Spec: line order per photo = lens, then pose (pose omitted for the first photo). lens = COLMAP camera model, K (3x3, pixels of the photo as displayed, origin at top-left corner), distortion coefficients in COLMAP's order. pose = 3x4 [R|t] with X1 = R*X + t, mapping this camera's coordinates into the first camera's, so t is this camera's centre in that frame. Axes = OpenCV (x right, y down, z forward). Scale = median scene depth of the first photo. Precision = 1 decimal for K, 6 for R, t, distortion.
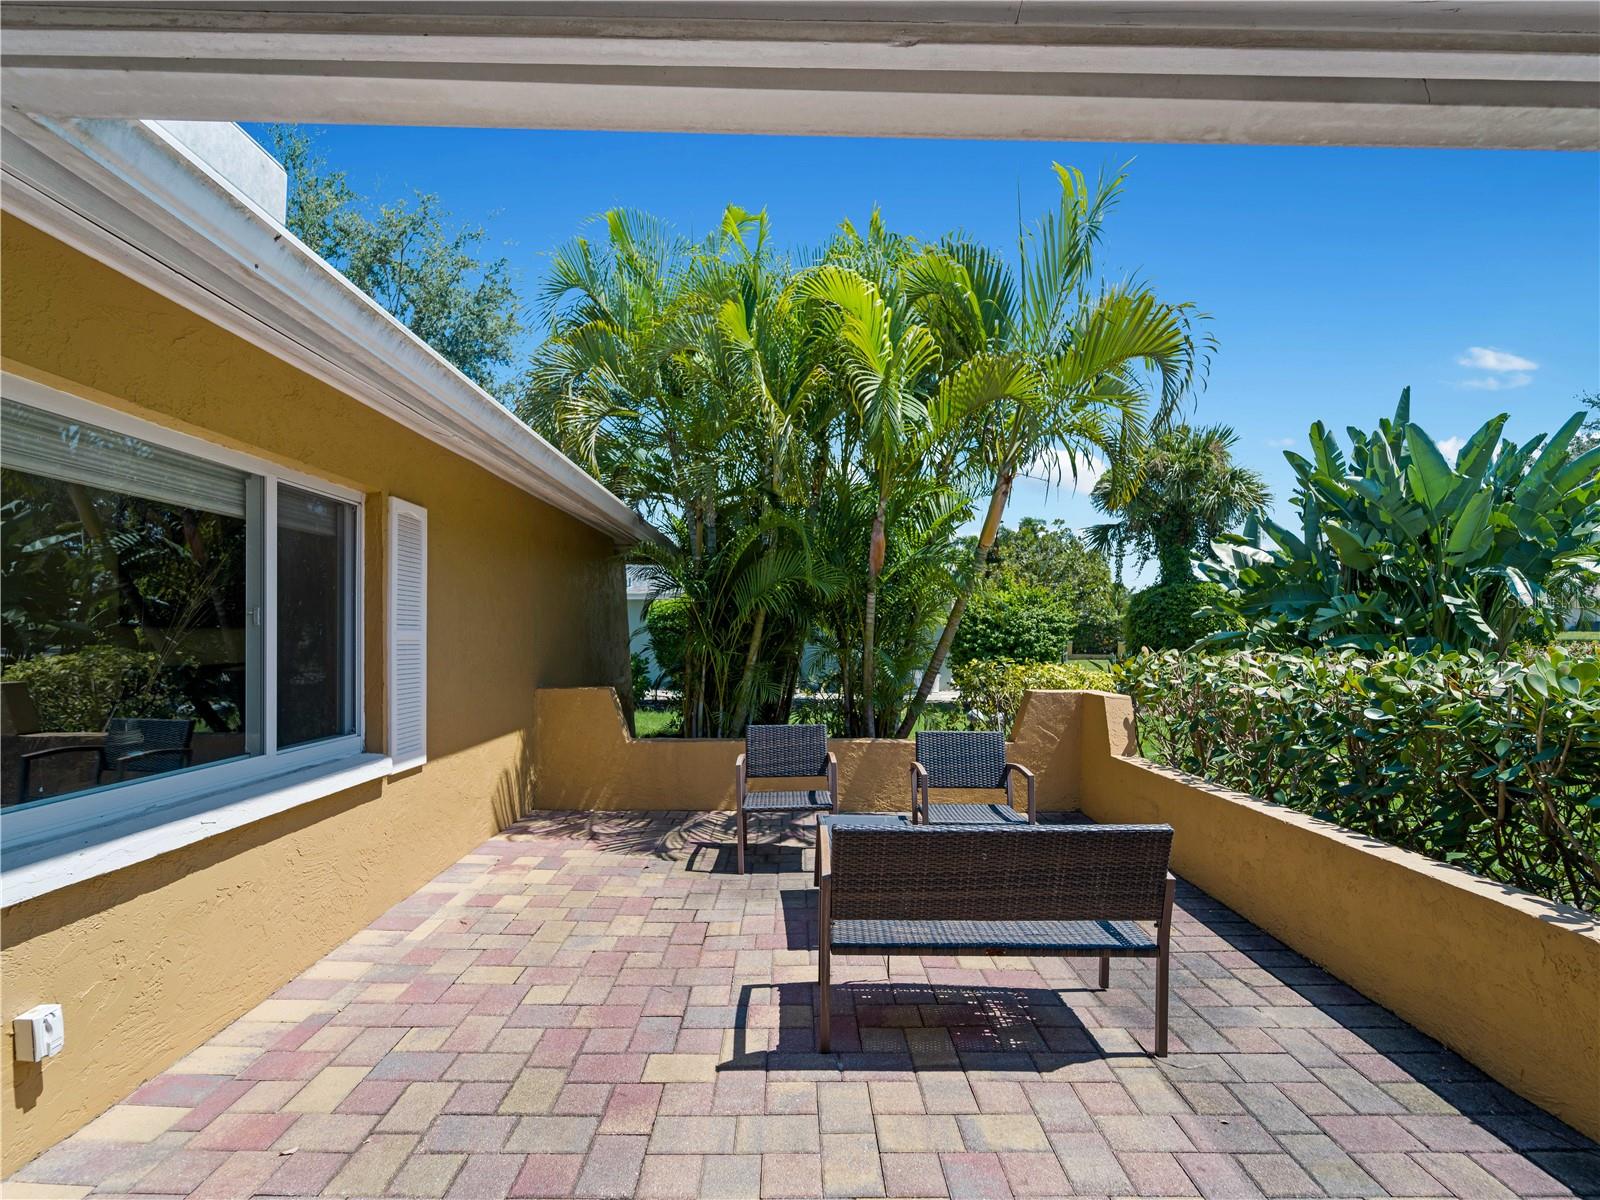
lens RADIAL K [[733.4, 0, 760.3], [0, 733.4, 641.2], [0, 0, 1]] dist [0.002074, -0.000513]
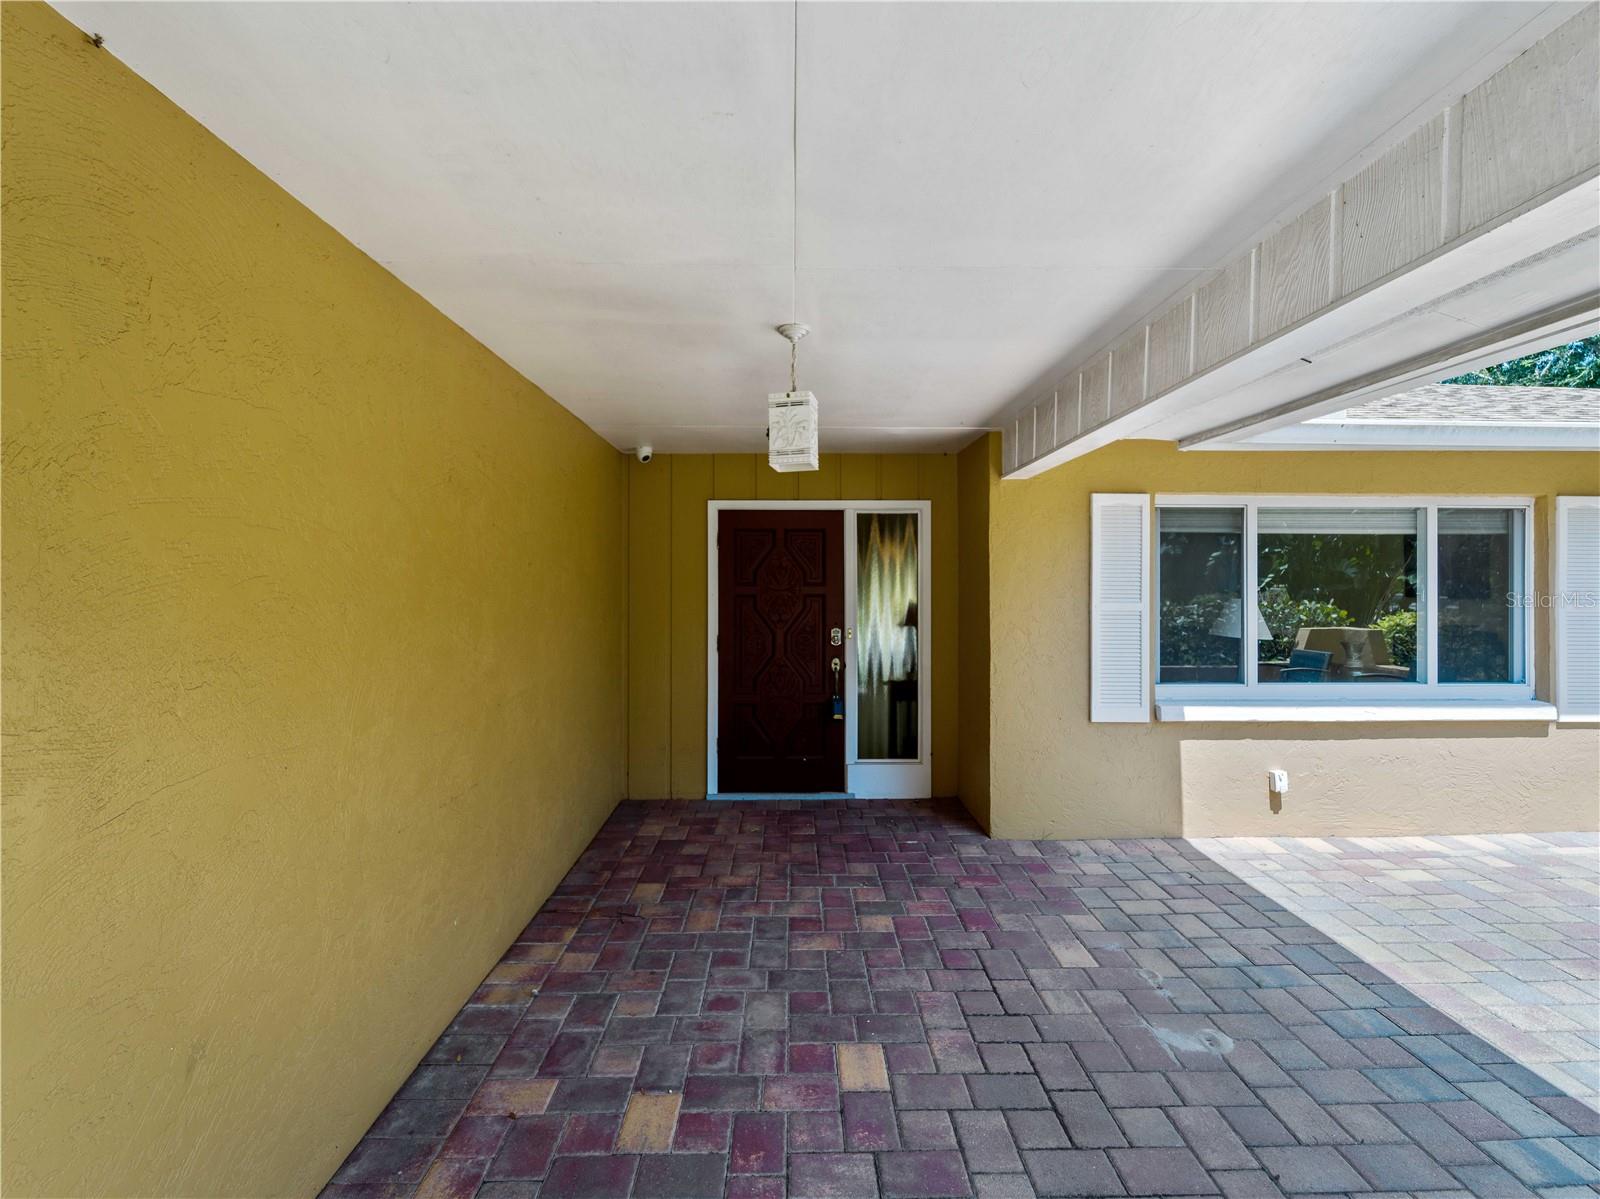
lens RADIAL K [[733.4, 0, 801.6], [0, 733.4, 598.0], [0, 0, 1]] dist [0.002074, -0.000513]
pose [[0.003062, 0.000354, -0.999995, 0.893311], [-0.009690, 0.999953, 0.000324, -0.016502], [0.999948, 0.009688, 0.003066, -0.342390]]
